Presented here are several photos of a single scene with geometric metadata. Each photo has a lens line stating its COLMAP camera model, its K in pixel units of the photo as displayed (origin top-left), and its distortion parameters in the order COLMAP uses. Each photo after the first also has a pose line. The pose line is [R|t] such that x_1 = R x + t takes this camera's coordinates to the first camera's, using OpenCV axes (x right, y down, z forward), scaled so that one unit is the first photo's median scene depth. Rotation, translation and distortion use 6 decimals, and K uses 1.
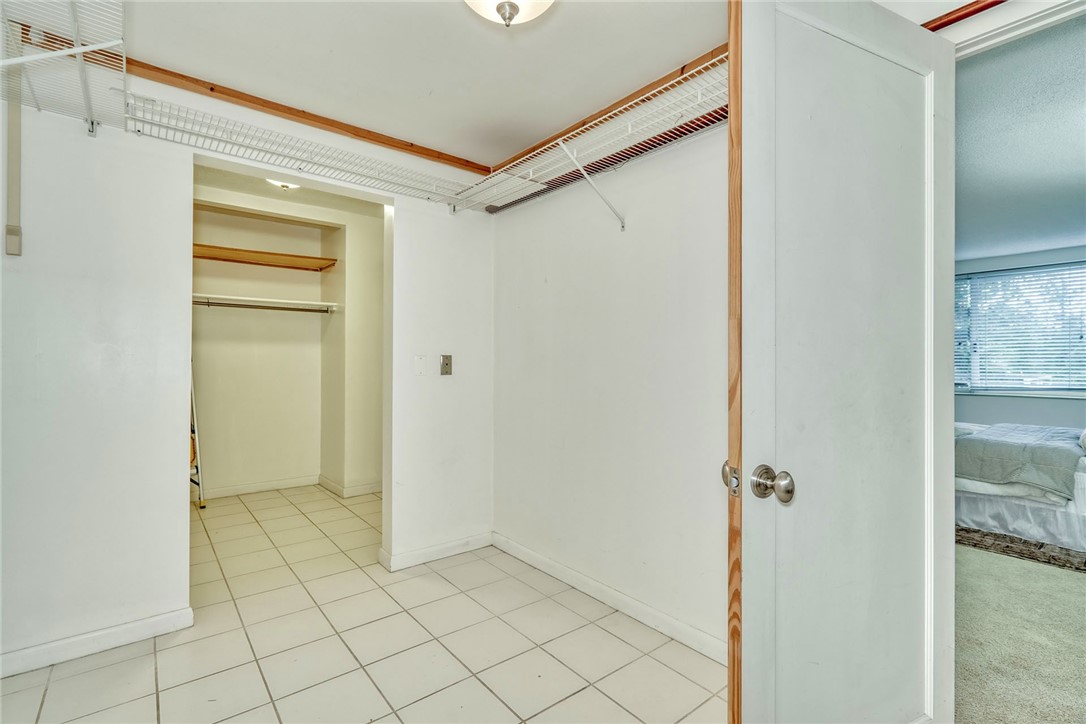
lens RADIAL K [[499.7, 0, 536.8], [0, 499.7, 363.8], [0, 0, 1]] dist [-0.007317, 0.003848]
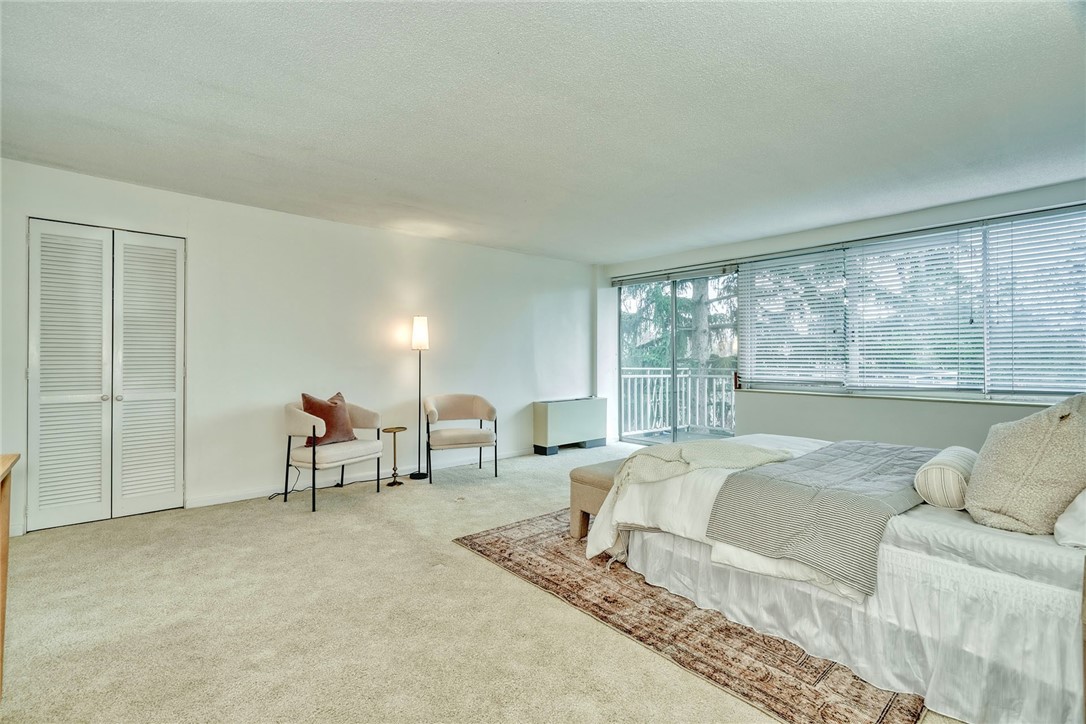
lens RADIAL K [[499.7, 0, 535.9], [0, 499.7, 359.0], [0, 0, 1]] dist [-0.007317, 0.003848]
pose [[0.999214, 0.000156, 0.039633, 0.643624], [-0.000100, 0.999999, -0.001404, 0.007976], [-0.039633, 0.001399, 0.999213, 0.433350]]
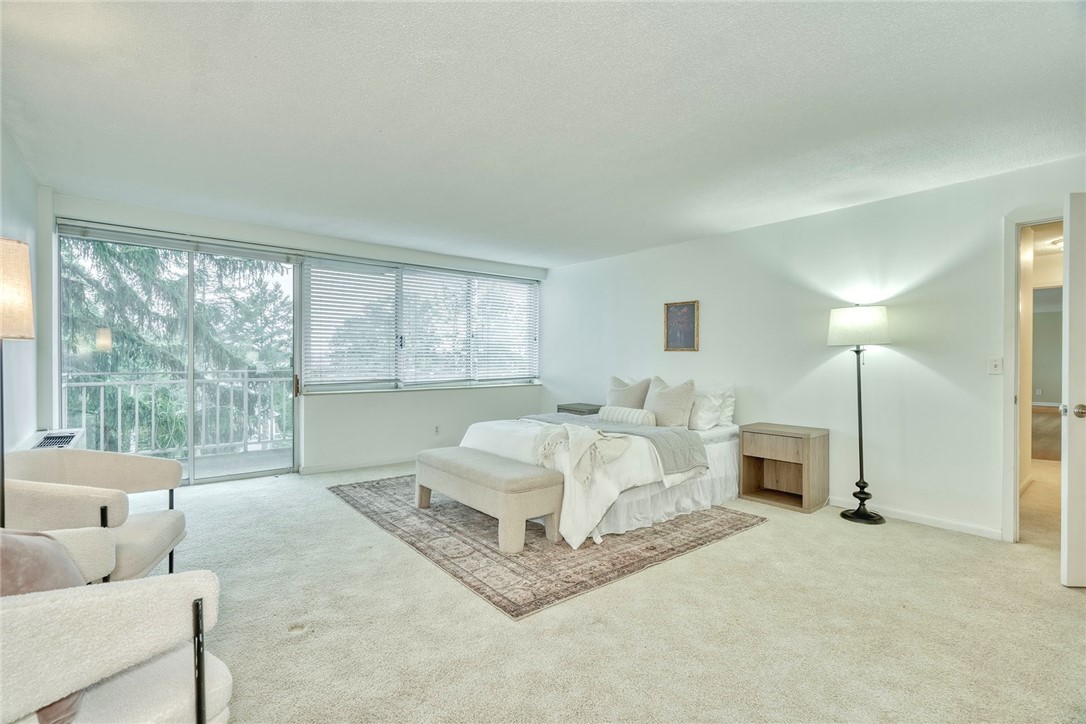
lens RADIAL K [[499.7, 0, 542.6], [0, 499.7, 360.1], [0, 0, 1]] dist [-0.007317, 0.003848]
pose [[-0.017760, -0.001864, 0.999841, -0.146492], [-0.001432, 0.999997, 0.001839, 0.001635], [-0.999841, -0.001400, -0.017763, 1.366175]]
